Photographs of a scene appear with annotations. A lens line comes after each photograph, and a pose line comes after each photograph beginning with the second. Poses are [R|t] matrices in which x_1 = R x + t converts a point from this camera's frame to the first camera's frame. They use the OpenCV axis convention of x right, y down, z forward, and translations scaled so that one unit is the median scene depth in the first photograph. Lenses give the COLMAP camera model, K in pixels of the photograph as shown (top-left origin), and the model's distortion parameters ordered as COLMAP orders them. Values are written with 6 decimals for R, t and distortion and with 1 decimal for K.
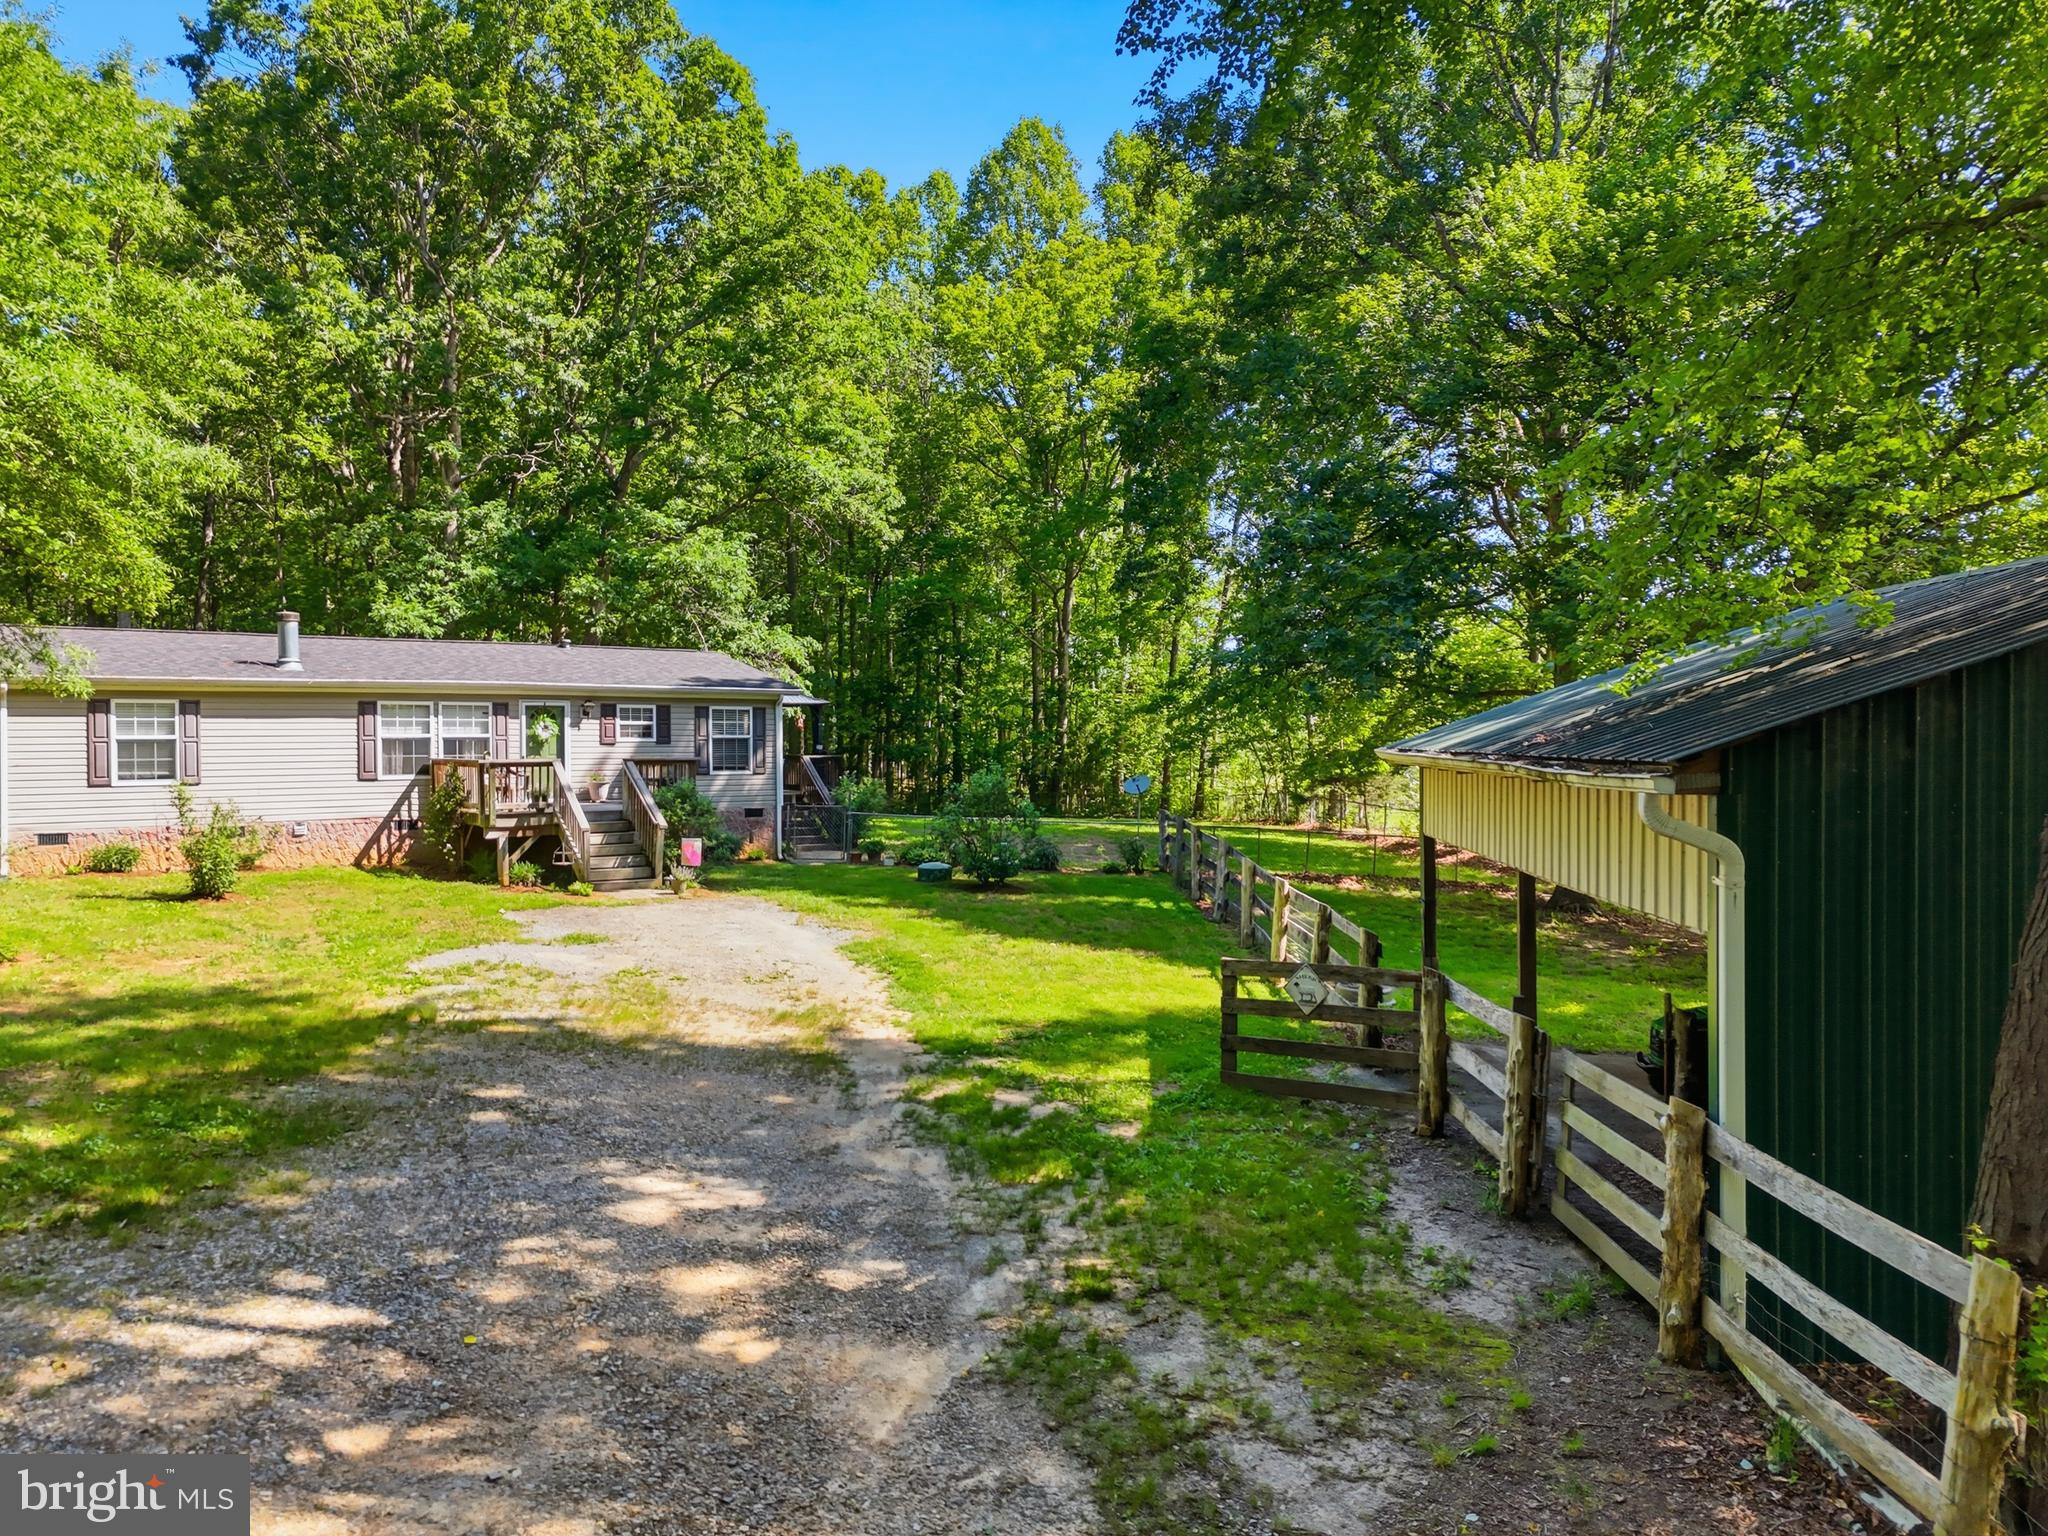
lens RADIAL K [[1468.8, 0, 1024.0], [0, 1468.8, 768.0], [0, 0, 1]] dist [0.070165, -0.056816]
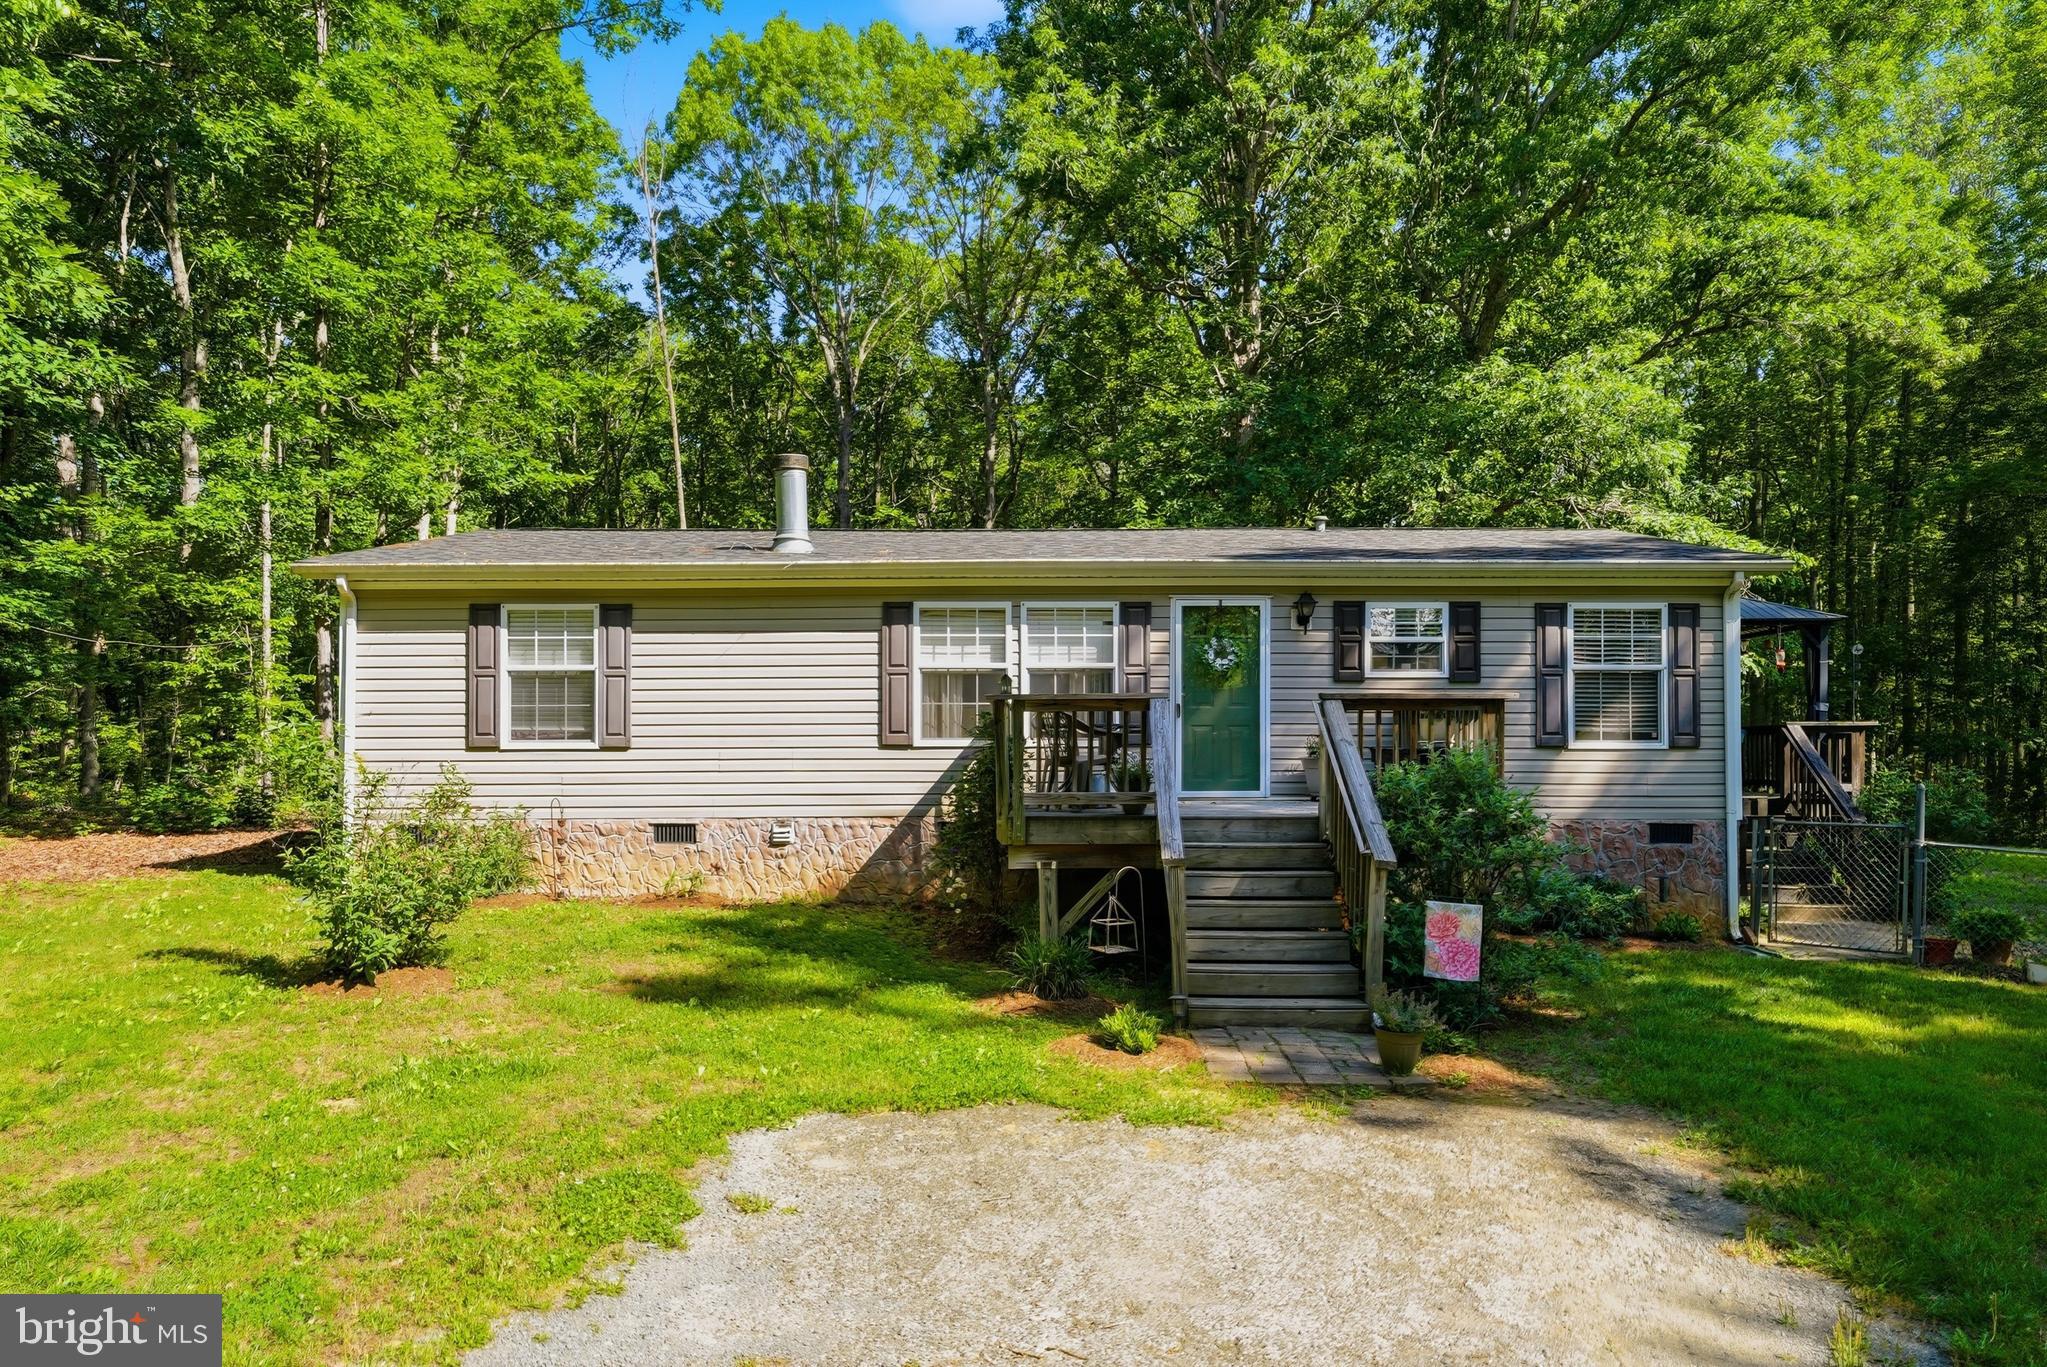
lens RADIAL K [[1366.5, 0, 1022.7], [0, 1366.5, 741.1], [0, 0, 1]] dist [0.007214, 0.003852]
pose [[0.799110, -0.001877, -0.601182, -0.103441], [-0.013615, 0.999682, -0.021219, 0.016190], [0.601031, 0.025142, 0.798830, 0.628104]]
